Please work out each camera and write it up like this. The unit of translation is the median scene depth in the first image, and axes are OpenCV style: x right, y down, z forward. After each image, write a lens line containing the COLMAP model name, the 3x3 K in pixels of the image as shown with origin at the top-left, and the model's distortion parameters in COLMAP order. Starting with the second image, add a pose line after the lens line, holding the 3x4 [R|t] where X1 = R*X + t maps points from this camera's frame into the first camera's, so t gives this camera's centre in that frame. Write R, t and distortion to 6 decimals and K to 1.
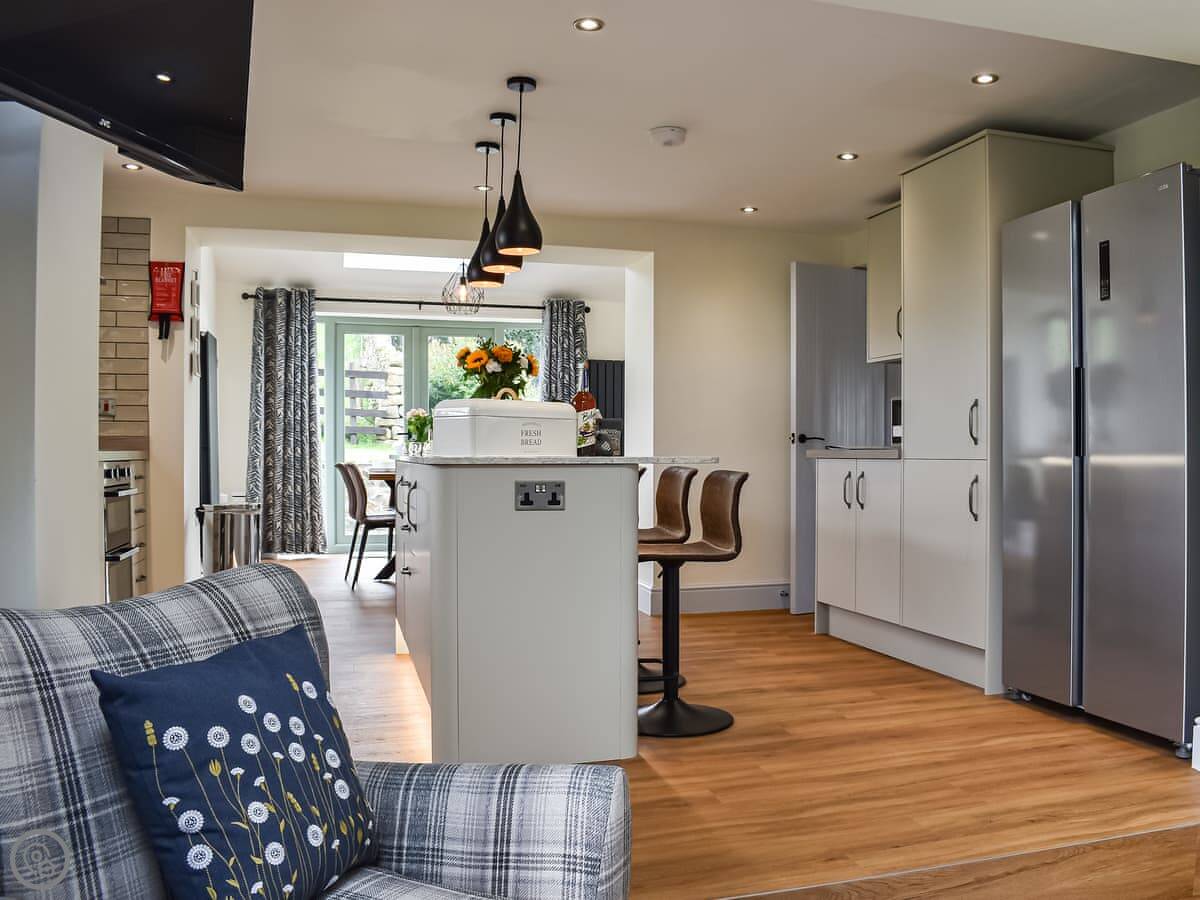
lens RADIAL K [[1003.1, 0, 630.9], [0, 1003.1, 447.4], [0, 0, 1]] dist [-0.081553, -0.000948]
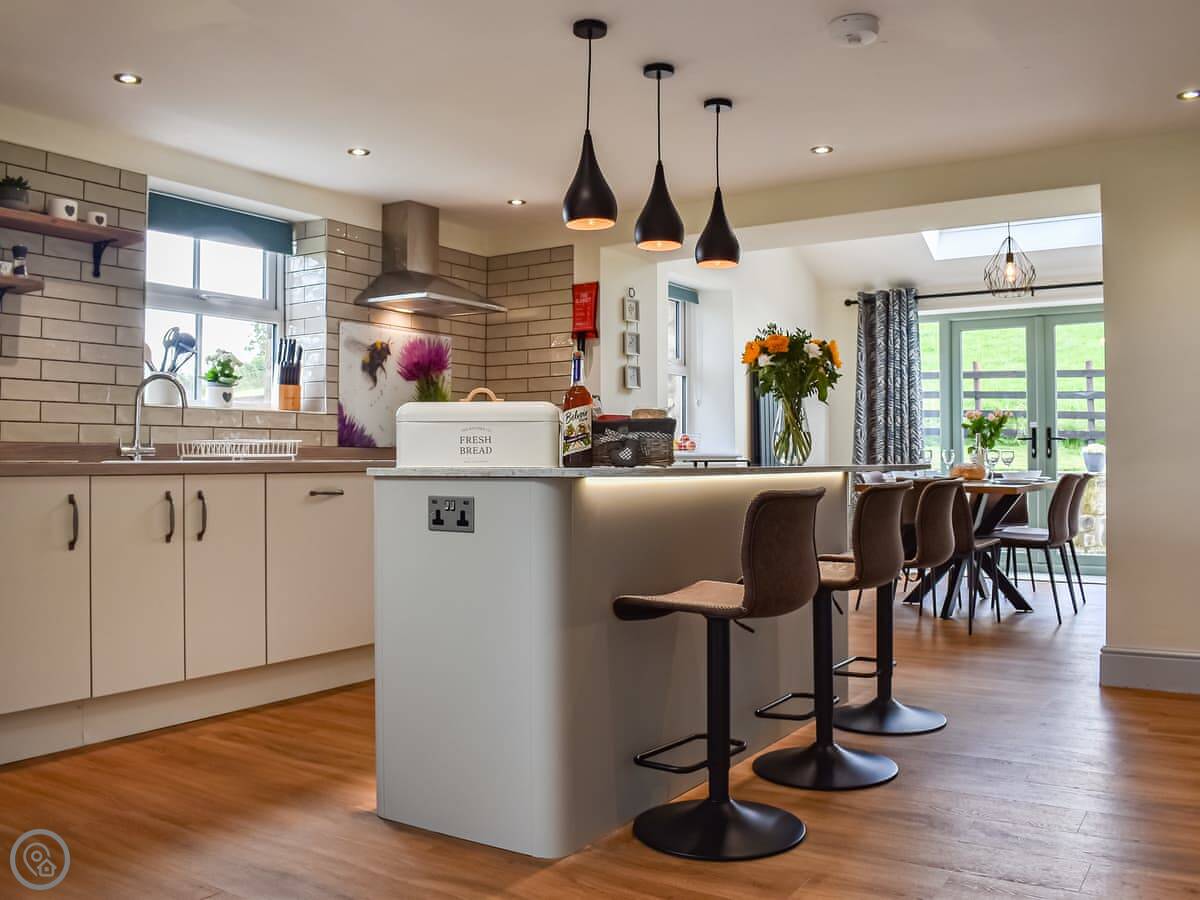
lens RADIAL K [[1003.1, 0, 630.9], [0, 1003.1, 447.4], [0, 0, 1]] dist [-0.081553, -0.000948]
pose [[0.674785, -0.015275, -0.737856, 0.195486], [0.009402, 0.999883, -0.012101, 0.001156], [0.737954, 0.001228, 0.674850, 0.168748]]
